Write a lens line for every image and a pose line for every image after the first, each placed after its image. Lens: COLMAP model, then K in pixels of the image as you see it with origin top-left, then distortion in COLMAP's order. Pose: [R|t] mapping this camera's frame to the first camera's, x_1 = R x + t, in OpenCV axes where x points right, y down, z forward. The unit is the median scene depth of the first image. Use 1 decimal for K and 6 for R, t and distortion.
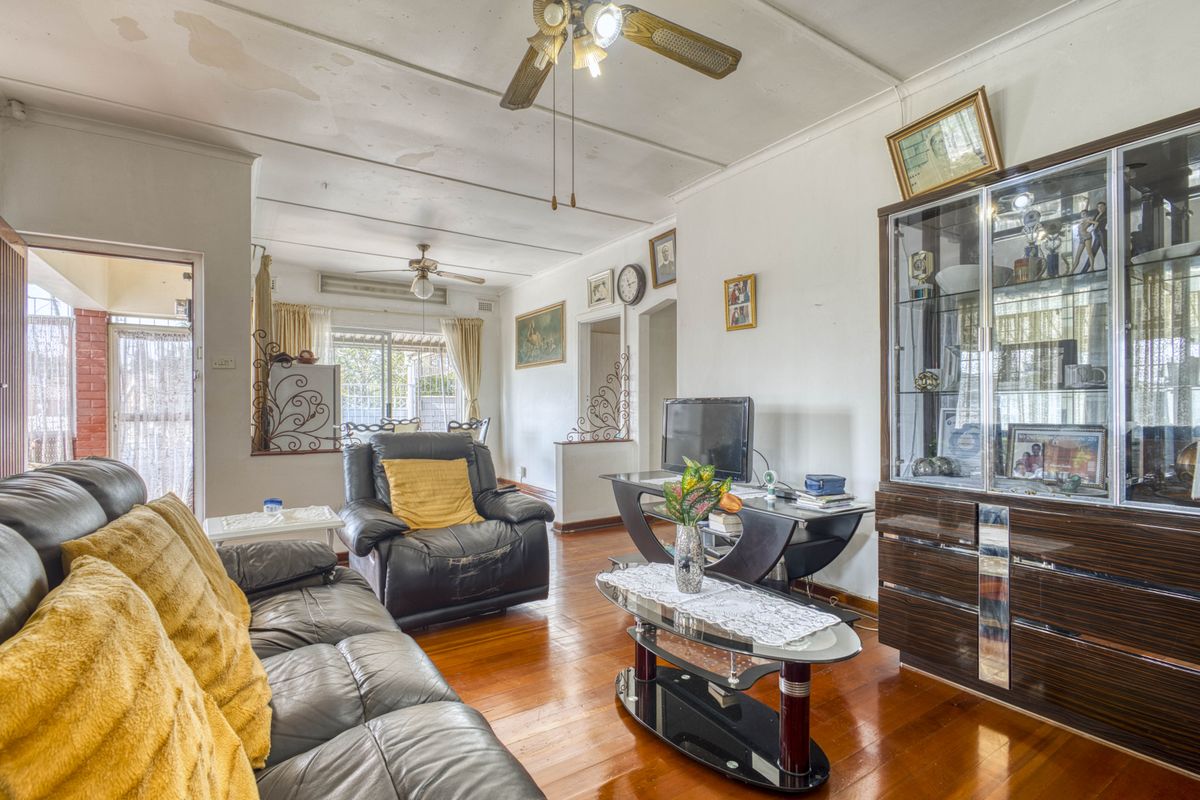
lens RADIAL K [[585.3, 0, 600.0], [0, 585.3, 400.0], [0, 0, 1]] dist [0.001319, 0.000541]
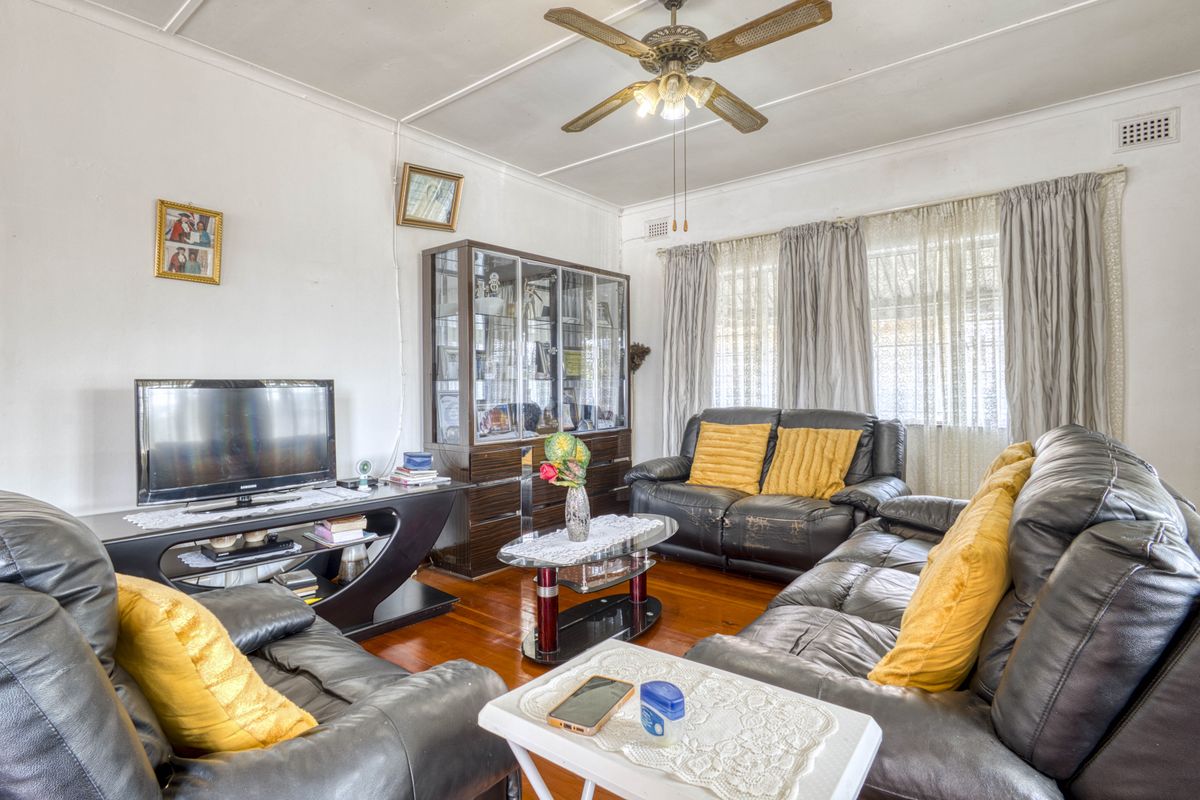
lens RADIAL K [[585.3, 0, 600.0], [0, 585.3, 400.0], [0, 0, 1]] dist [0.001319, 0.000541]
pose [[-0.310390, -0.011079, 0.950545, -0.588262], [-0.004818, 0.999938, 0.010081, 0.012347], [-0.950597, -0.001451, -0.310424, 0.761999]]
